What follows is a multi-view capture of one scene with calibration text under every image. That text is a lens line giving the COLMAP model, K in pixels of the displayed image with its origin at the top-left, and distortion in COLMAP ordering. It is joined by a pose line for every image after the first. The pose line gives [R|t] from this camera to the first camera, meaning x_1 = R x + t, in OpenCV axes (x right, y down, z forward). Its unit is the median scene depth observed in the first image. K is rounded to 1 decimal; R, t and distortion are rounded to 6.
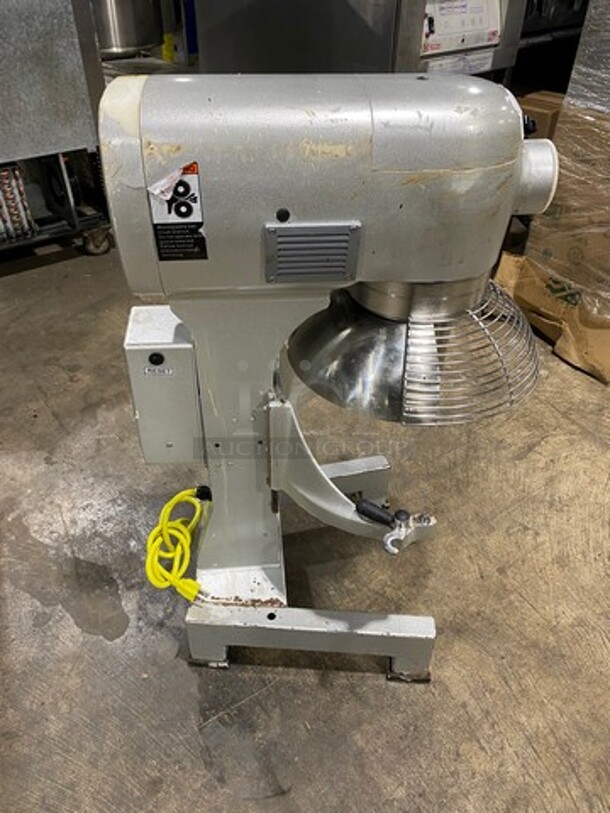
lens RADIAL K [[598.9, 0, 305.0], [0, 598.9, 406.5], [0, 0, 1]] dist [0.027654, 0.000900]
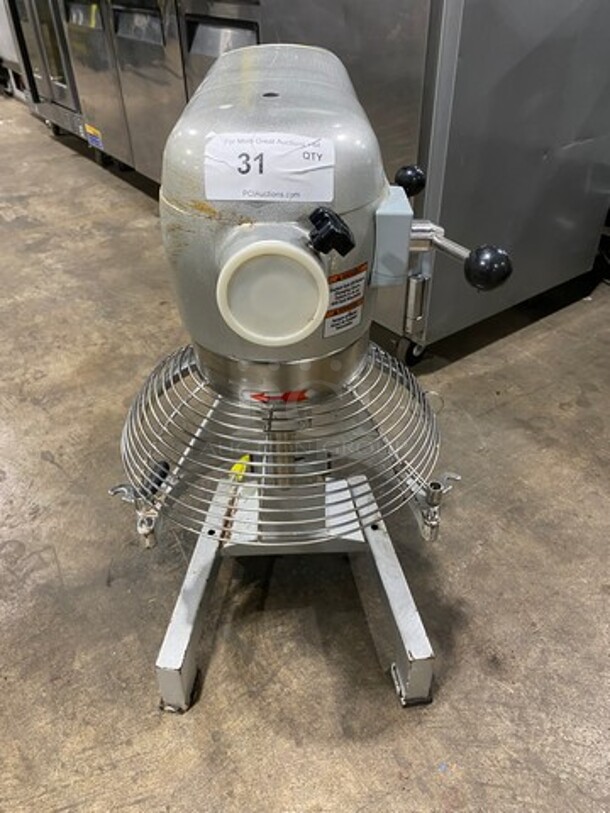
lens RADIAL K [[620.3, 0, 308.2], [0, 620.3, 403.2], [0, 0, 1]] dist [0.000873, 0.000486]
pose [[-0.058599, 0.589662, -0.805522, 0.597508], [-0.625579, 0.607130, 0.489943, -0.390686], [0.777957, 0.532628, 0.333303, 0.521336]]
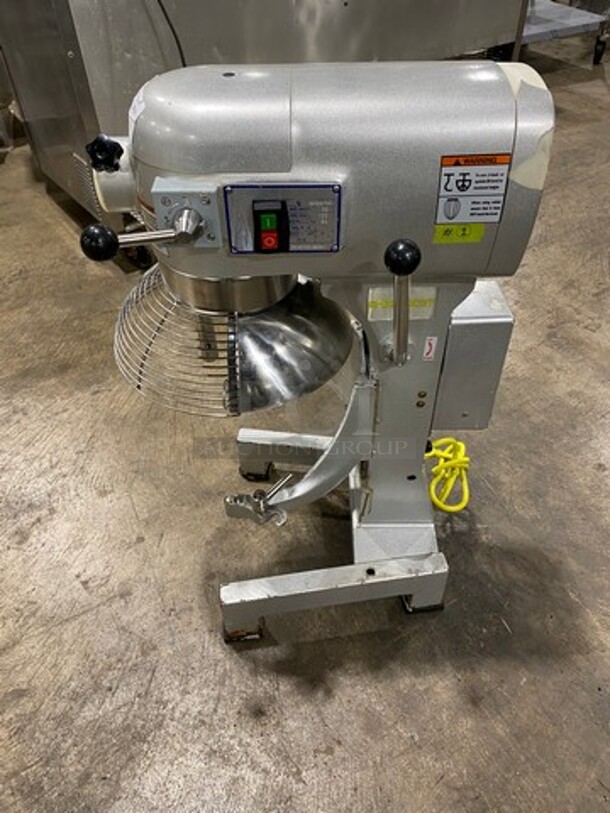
lens RADIAL K [[620.3, 0, 308.2], [0, 620.3, 403.2], [0, 0, 1]] dist [0.000873, 0.000486]
pose [[-0.996404, -0.057370, 0.062354, -0.019022], [0.055126, 0.119938, 0.991250, -0.822997], [-0.064347, 0.991122, -0.116344, 0.887036]]
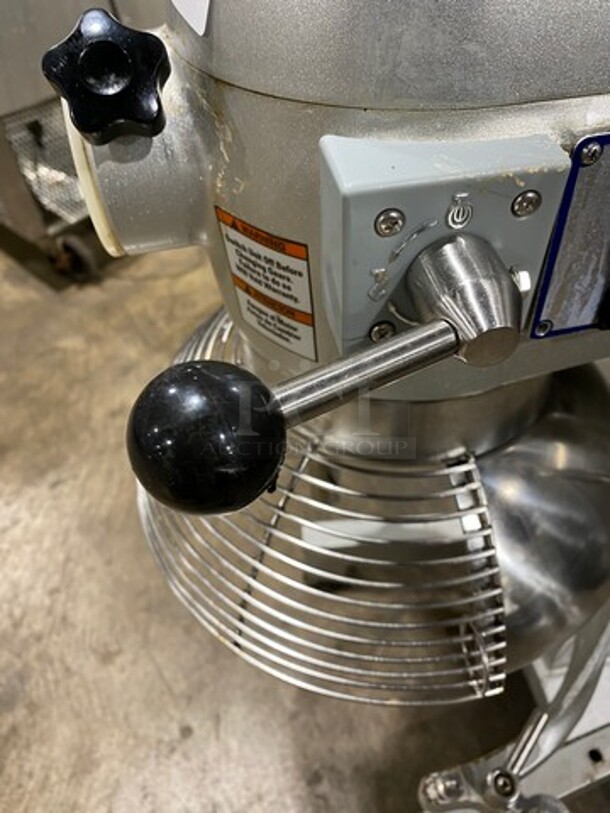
lens RADIAL K [[629.1, 0, 305.0], [0, 629.1, 406.5], [0, 0, 1]] dist [-0.001860, 0.002202]
pose [[-0.994284, 0.099325, -0.039154, 0.190288], [-0.034344, 0.049685, 0.998174, -0.449716], [0.101089, 0.993814, -0.045990, 0.699583]]
